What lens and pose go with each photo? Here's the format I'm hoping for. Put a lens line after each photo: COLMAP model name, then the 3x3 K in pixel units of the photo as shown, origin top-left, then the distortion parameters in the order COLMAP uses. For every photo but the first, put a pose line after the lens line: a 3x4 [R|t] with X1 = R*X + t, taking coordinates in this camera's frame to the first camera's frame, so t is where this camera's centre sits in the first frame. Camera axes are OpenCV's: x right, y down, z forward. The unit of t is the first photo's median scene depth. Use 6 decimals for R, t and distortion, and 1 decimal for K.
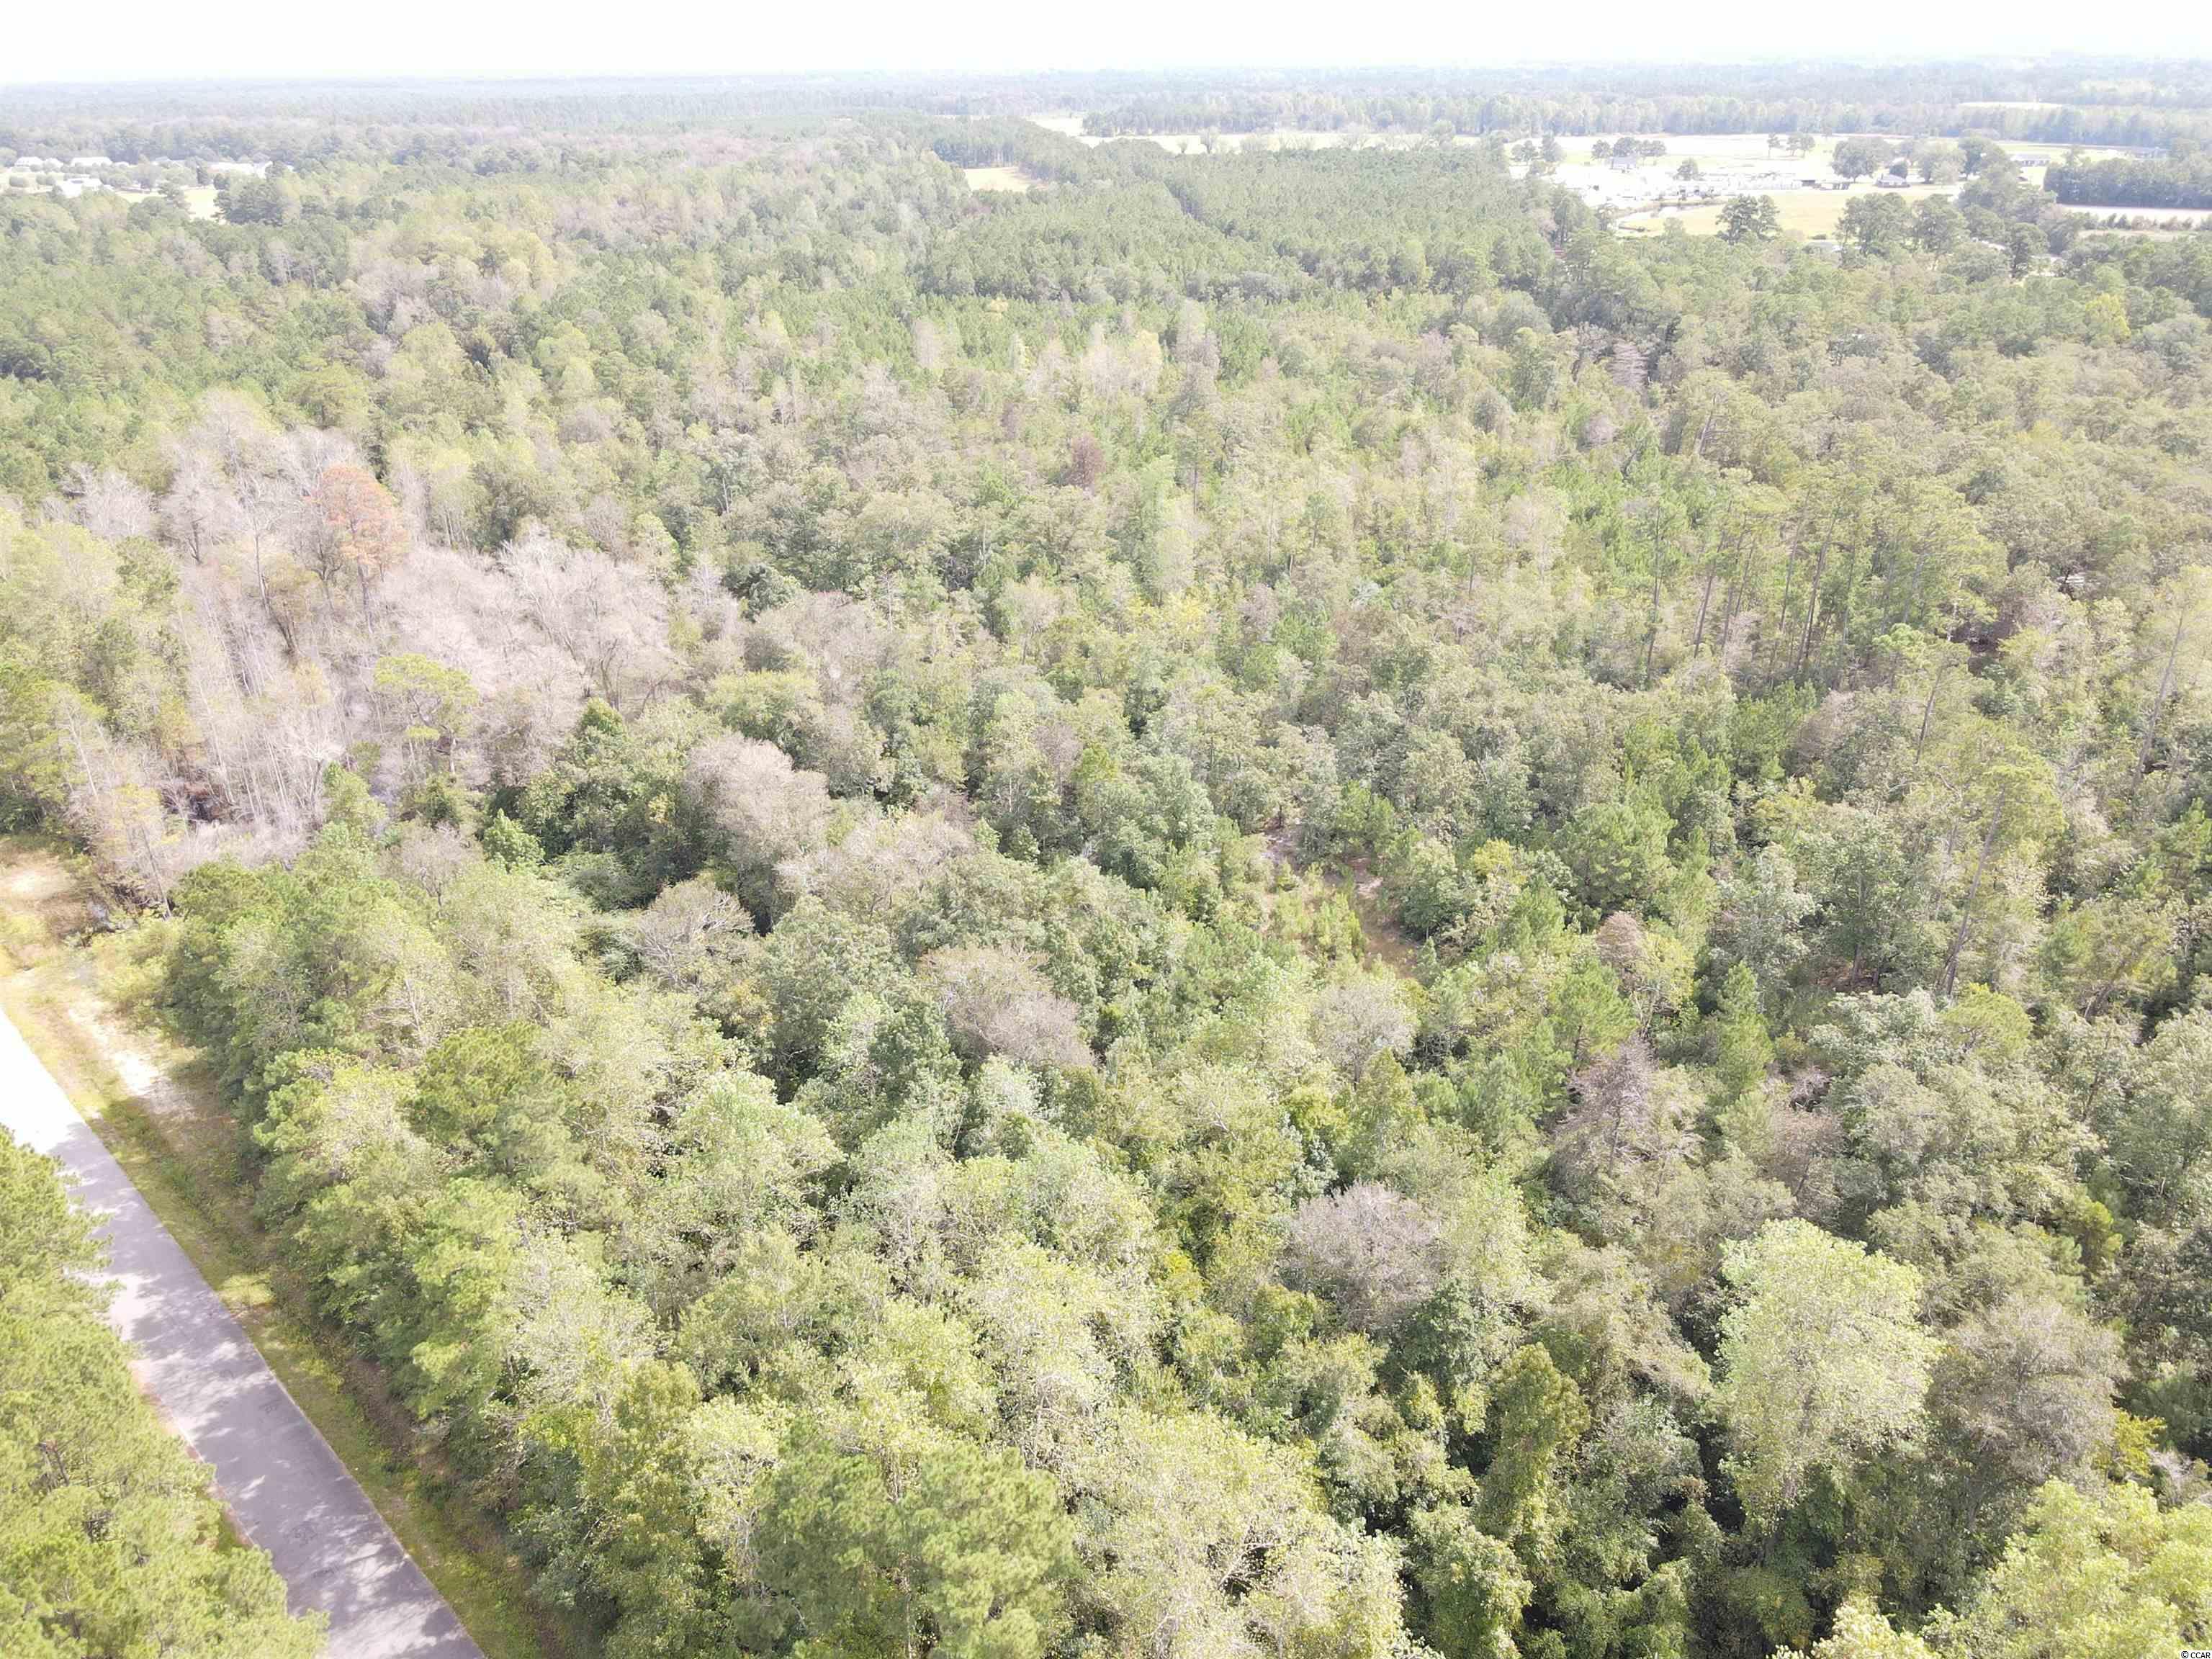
lens RADIAL K [[1614.2, 0, 1103.7], [0, 1614.2, 823.3], [0, 0, 1]] dist [0.011480, 0.003780]
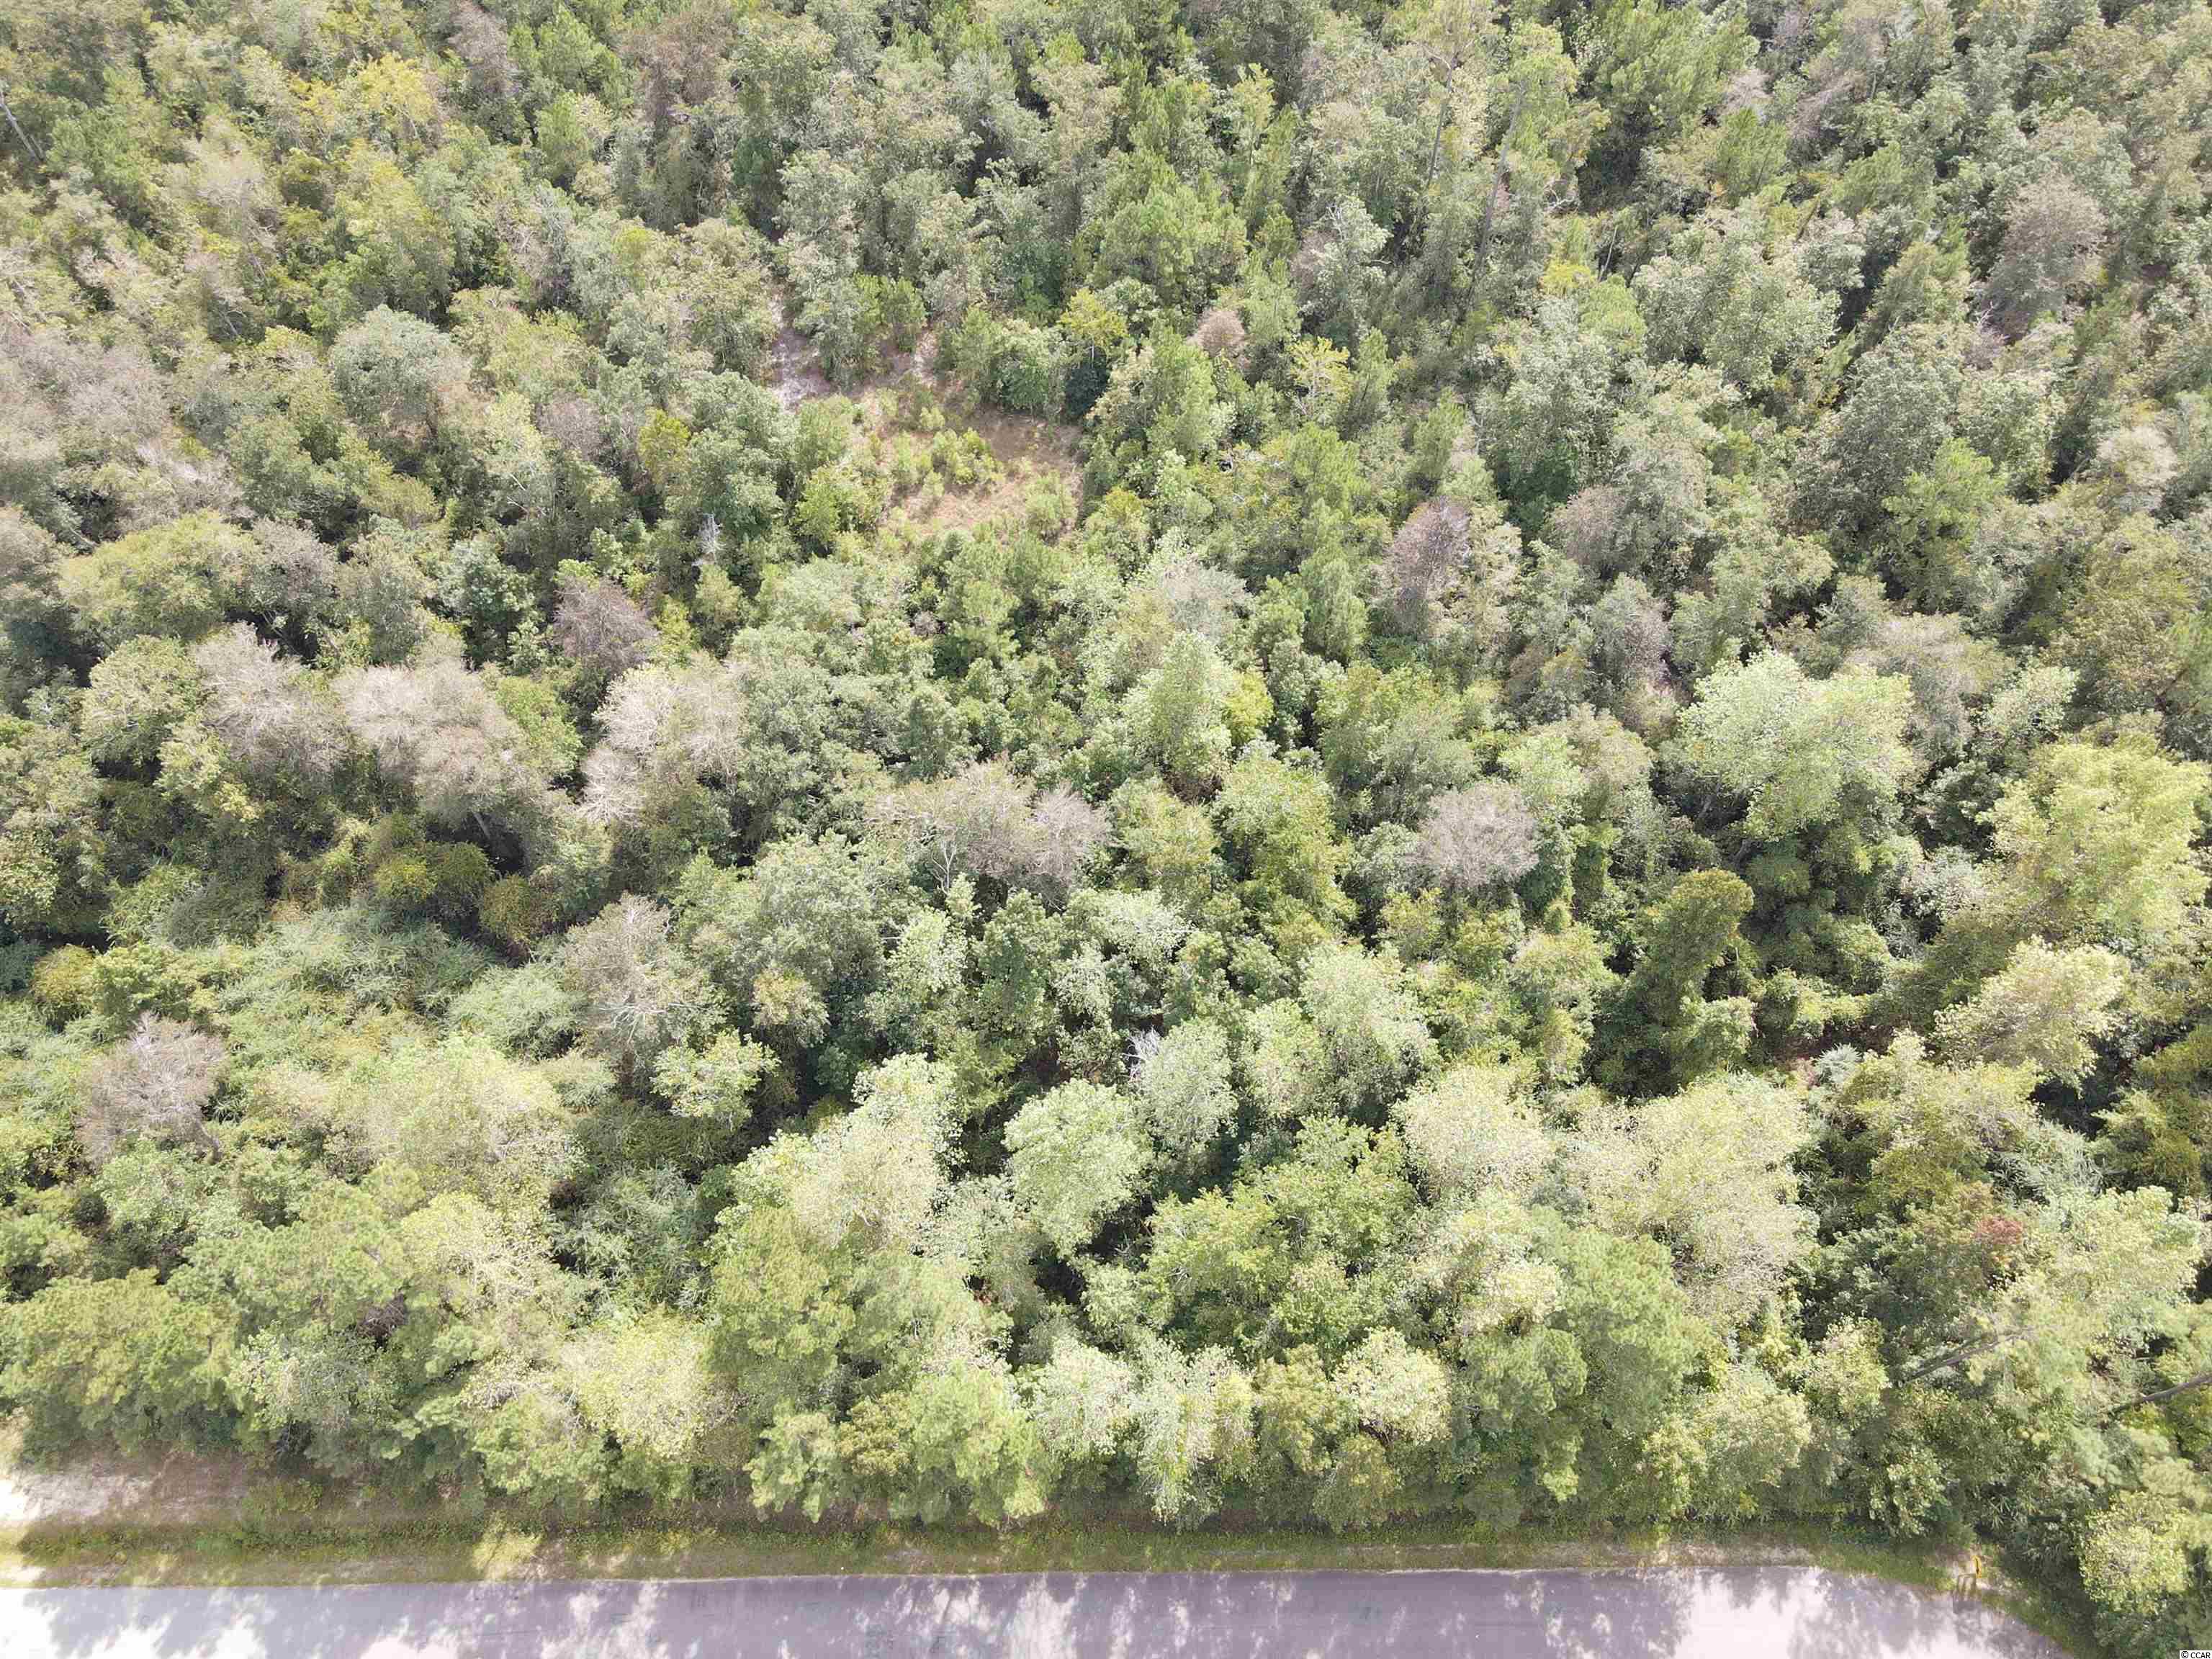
lens RADIAL K [[1614.2, 0, 1096.7], [0, 1614.2, 818.3], [0, 0, 1]] dist [0.011480, 0.003780]
pose [[0.700375, -0.628342, 0.338615, -0.232008], [0.319432, 0.700163, 0.638541, -0.328610], [-0.638308, -0.339054, 0.691090, 0.196095]]
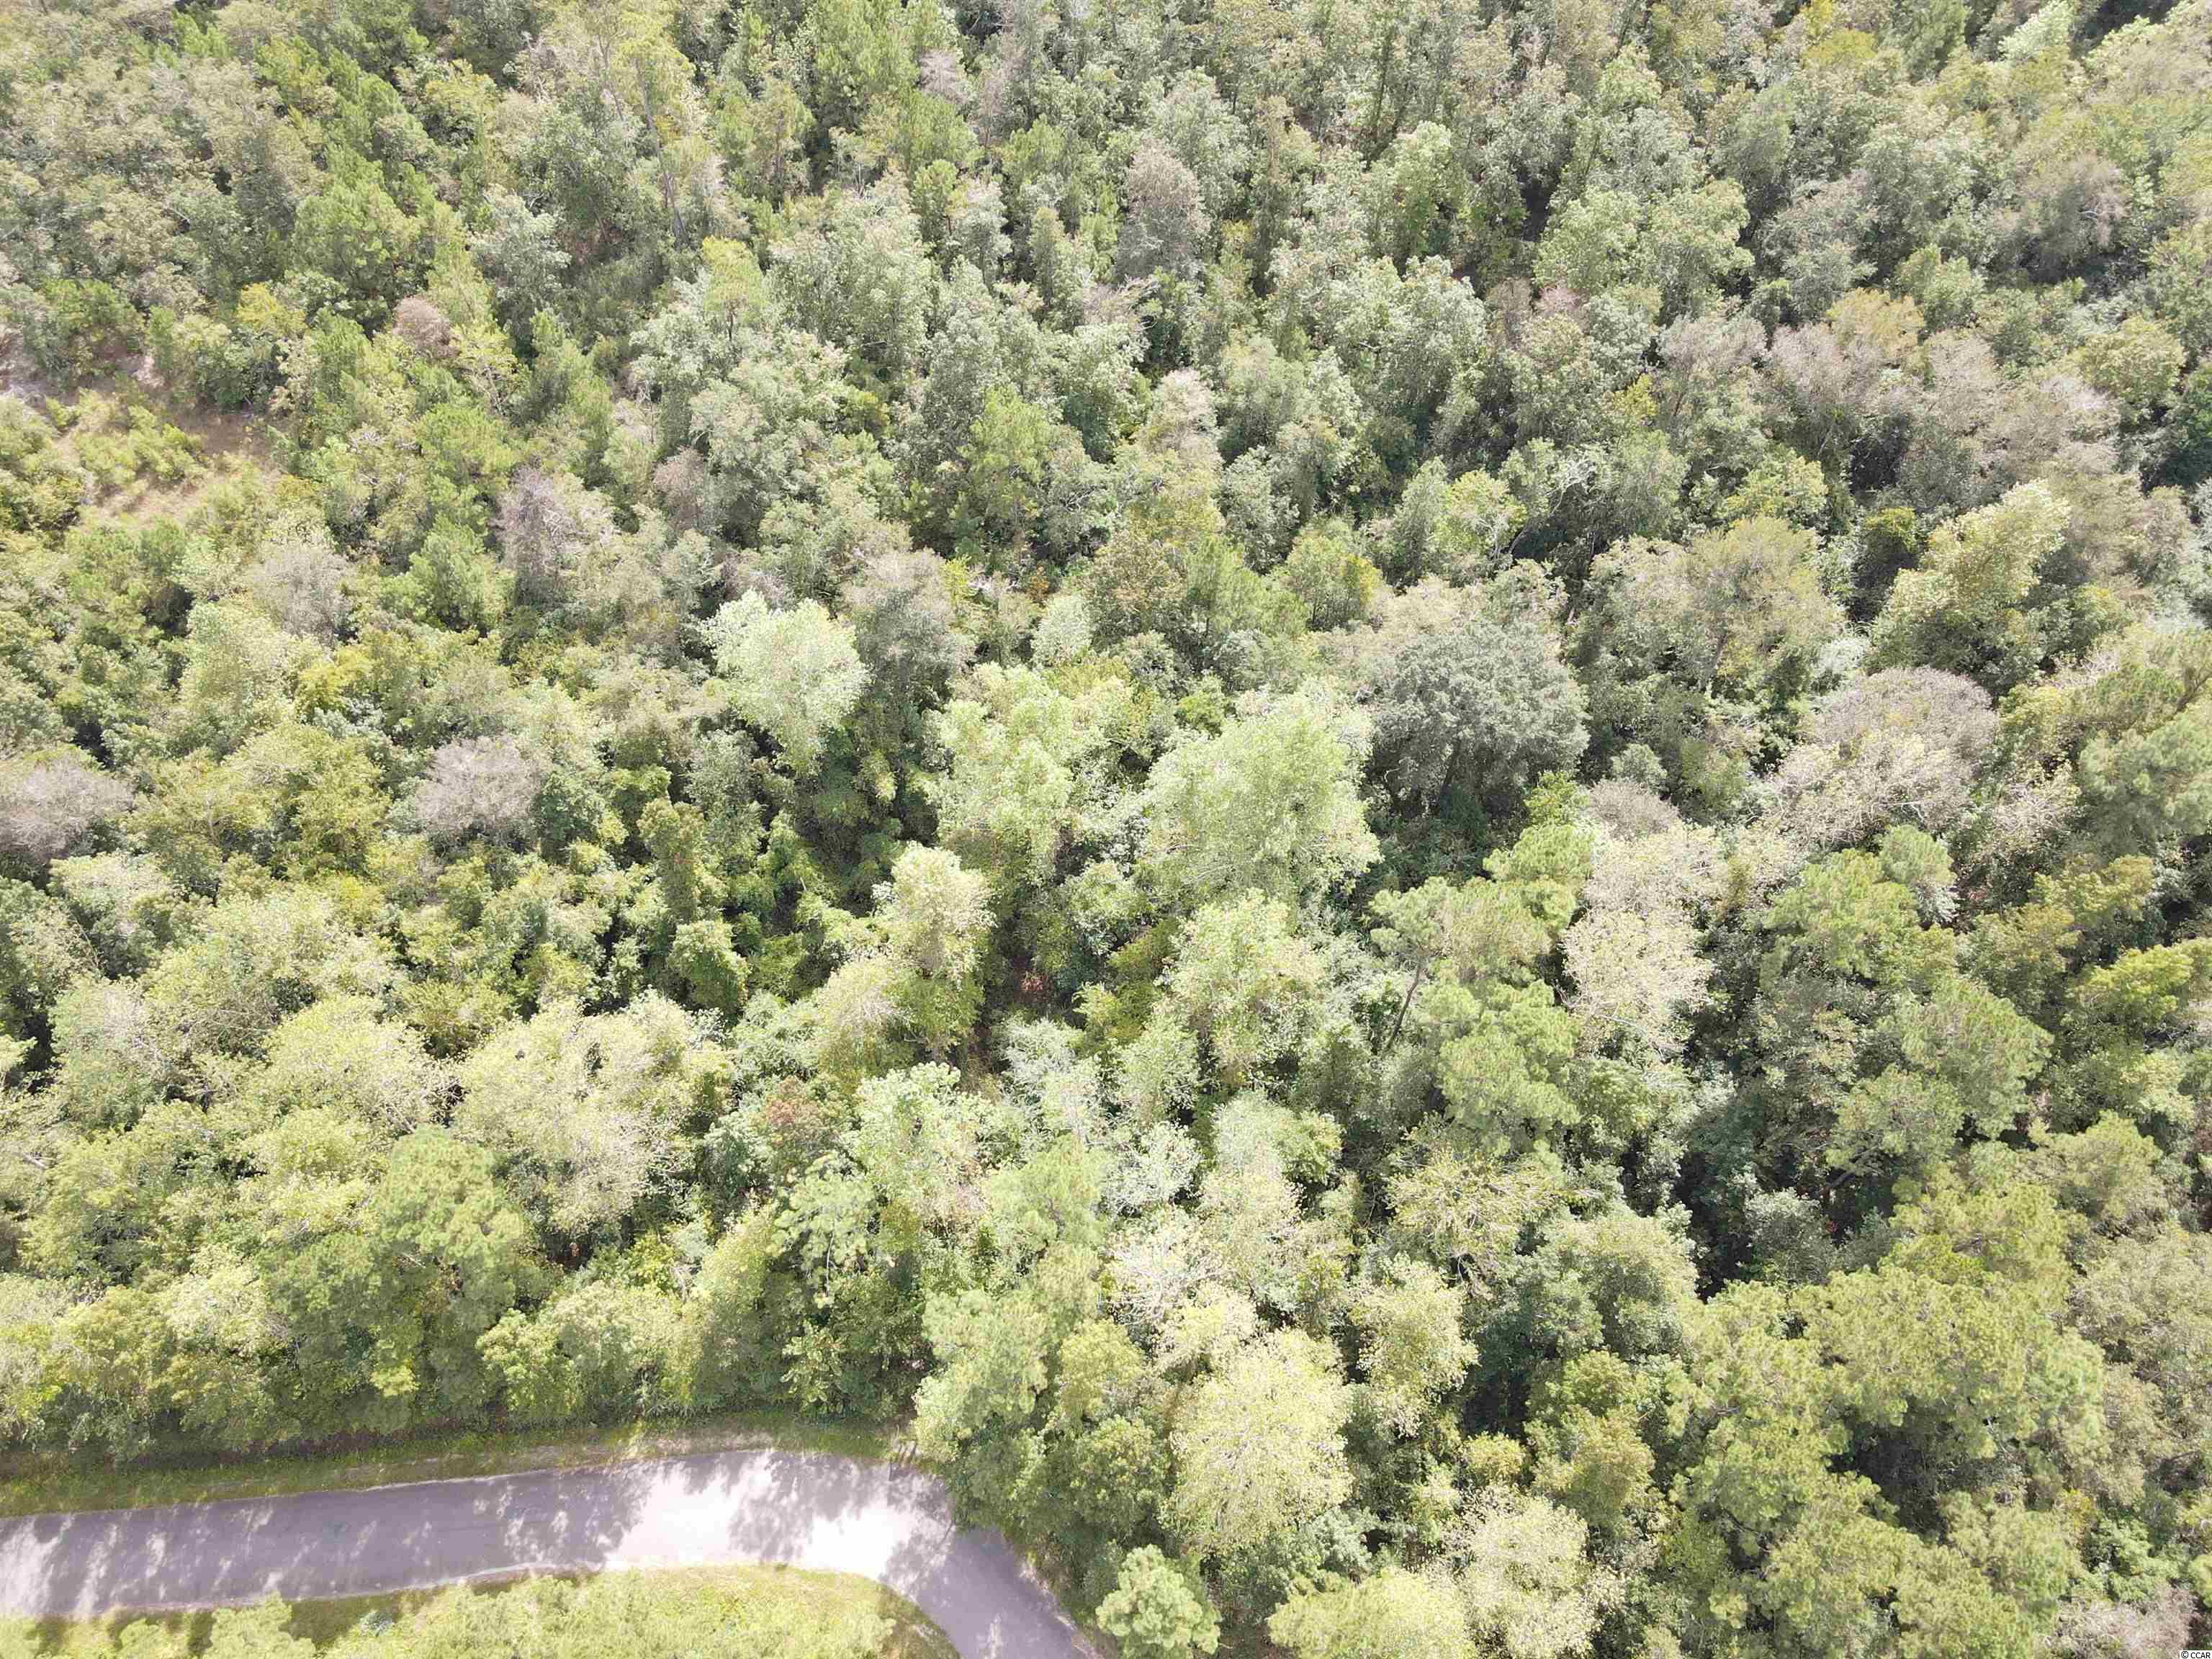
lens RADIAL K [[1614.2, 0, 1116.0], [0, 1614.2, 829.8], [0, 0, 1]] dist [0.011480, 0.003780]
pose [[0.645884, -0.666876, 0.371632, -0.001364], [0.331048, 0.683292, 0.650784, -0.200087], [-0.687925, -0.297303, 0.662095, -0.095902]]
